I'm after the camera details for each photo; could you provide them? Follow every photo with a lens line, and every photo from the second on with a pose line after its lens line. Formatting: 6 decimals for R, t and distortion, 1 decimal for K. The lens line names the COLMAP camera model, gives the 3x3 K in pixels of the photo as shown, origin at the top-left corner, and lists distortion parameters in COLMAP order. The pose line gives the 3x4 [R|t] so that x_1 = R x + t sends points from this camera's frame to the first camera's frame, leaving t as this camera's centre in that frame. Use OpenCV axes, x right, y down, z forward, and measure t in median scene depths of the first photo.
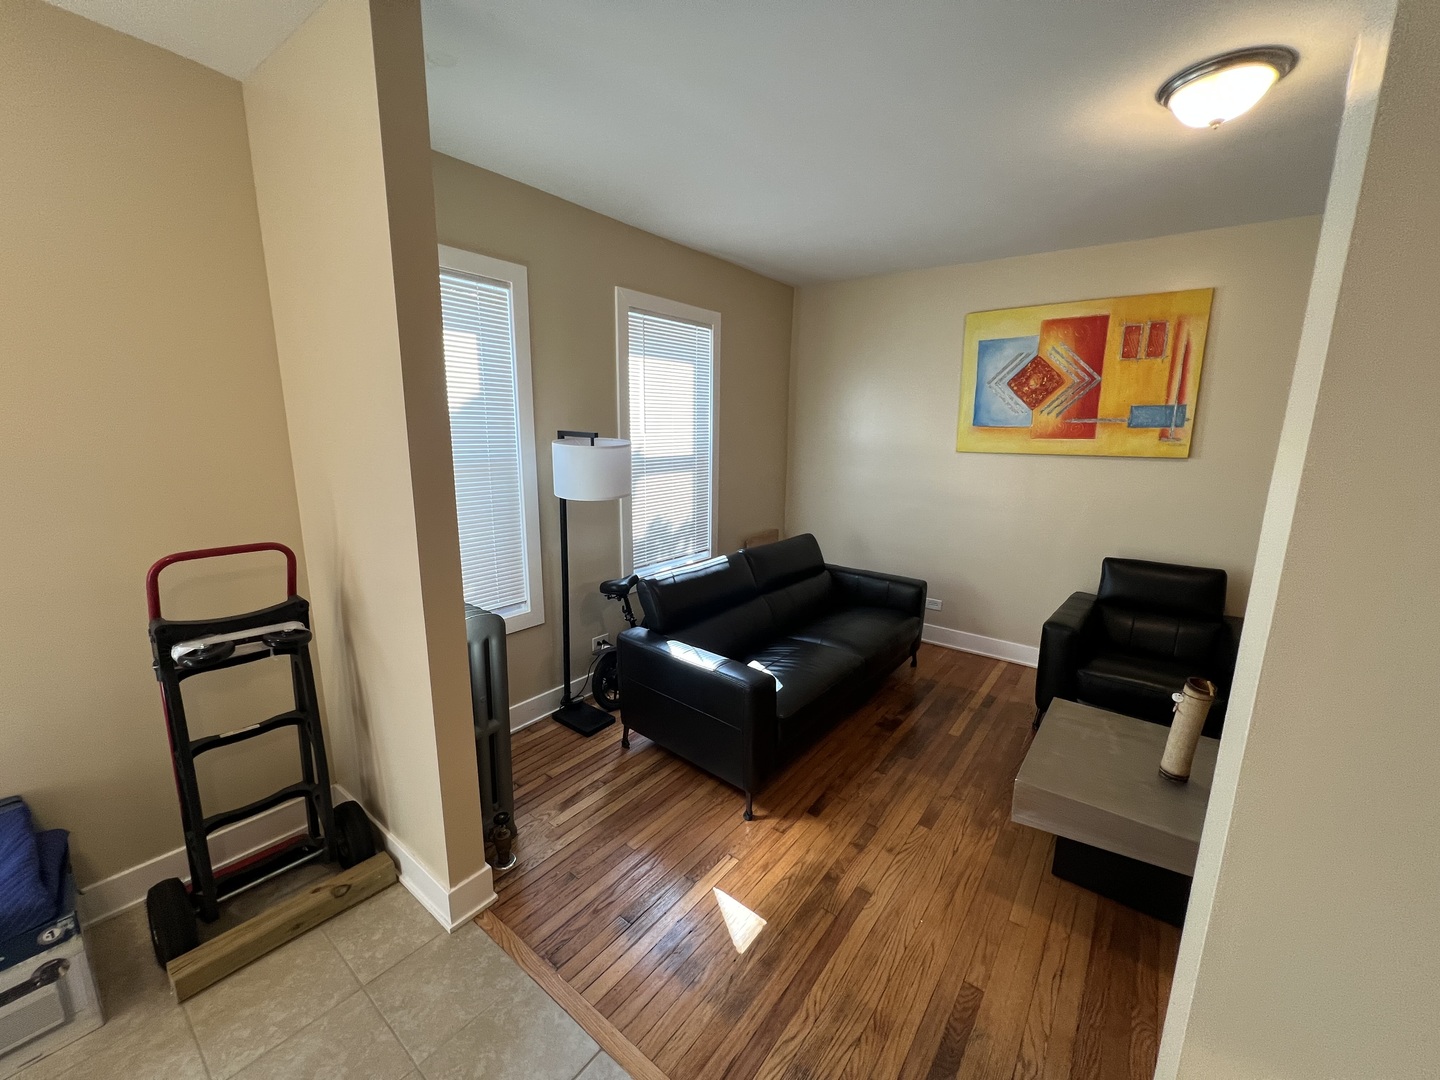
lens RADIAL K [[575.3, 0, 714.4], [0, 575.3, 537.9], [0, 0, 1]] dist [-0.000748, 0.000203]
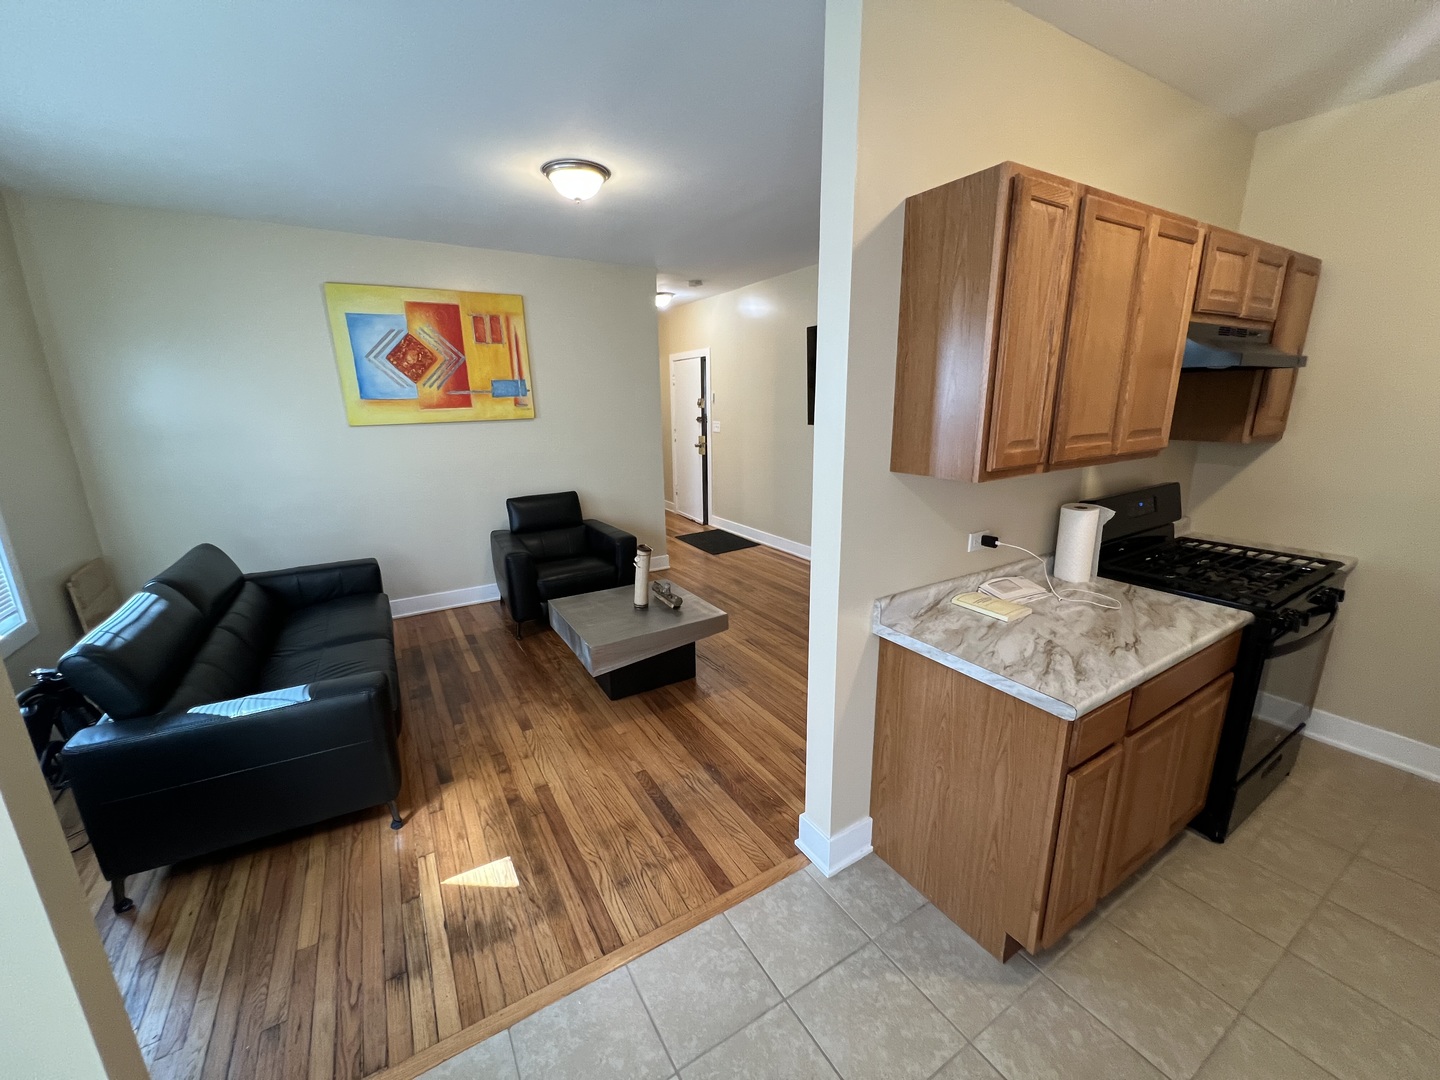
lens RADIAL K [[575.3, 0, 714.4], [0, 575.3, 537.9], [0, 0, 1]] dist [-0.000748, 0.000203]
pose [[0.357329, -0.239940, 0.902632, -0.480382], [0.199968, 0.963681, 0.177006, -0.024671], [-0.912321, 0.117248, 0.392331, 0.112782]]
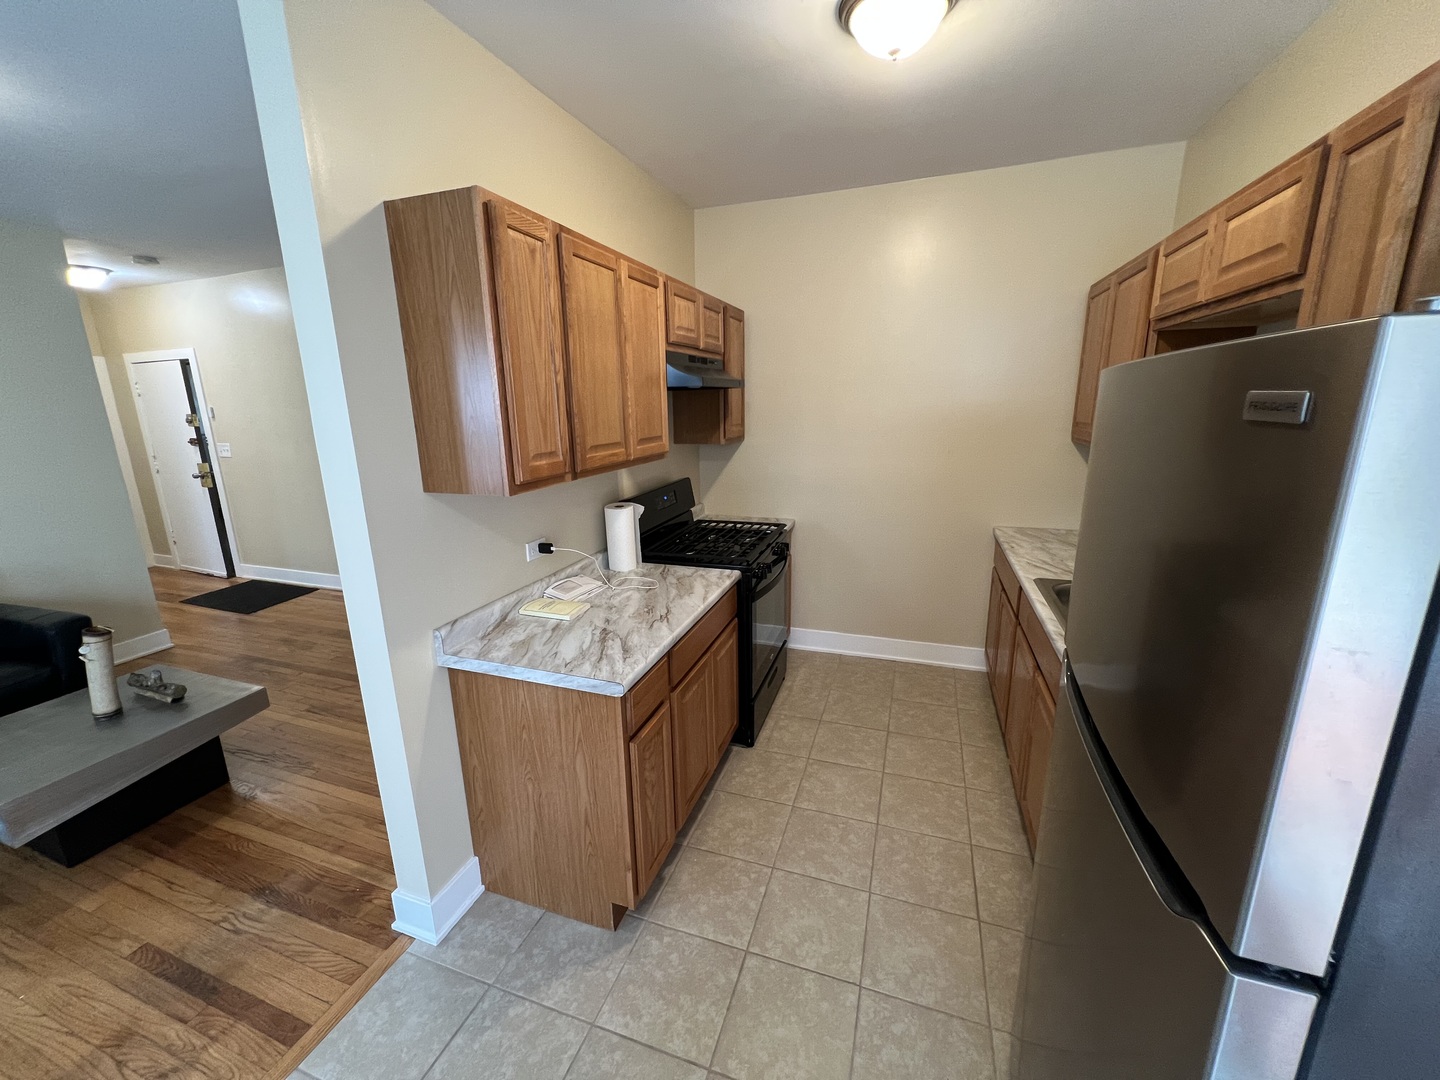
lens RADIAL K [[575.3, 0, 714.4], [0, 575.3, 537.9], [0, 0, 1]] dist [-0.000748, 0.000203]
pose [[-0.315029, -0.225696, 0.921856, -0.472074], [0.197844, 0.934358, 0.296366, -0.016235], [-0.928232, 0.275747, -0.249697, 0.053796]]
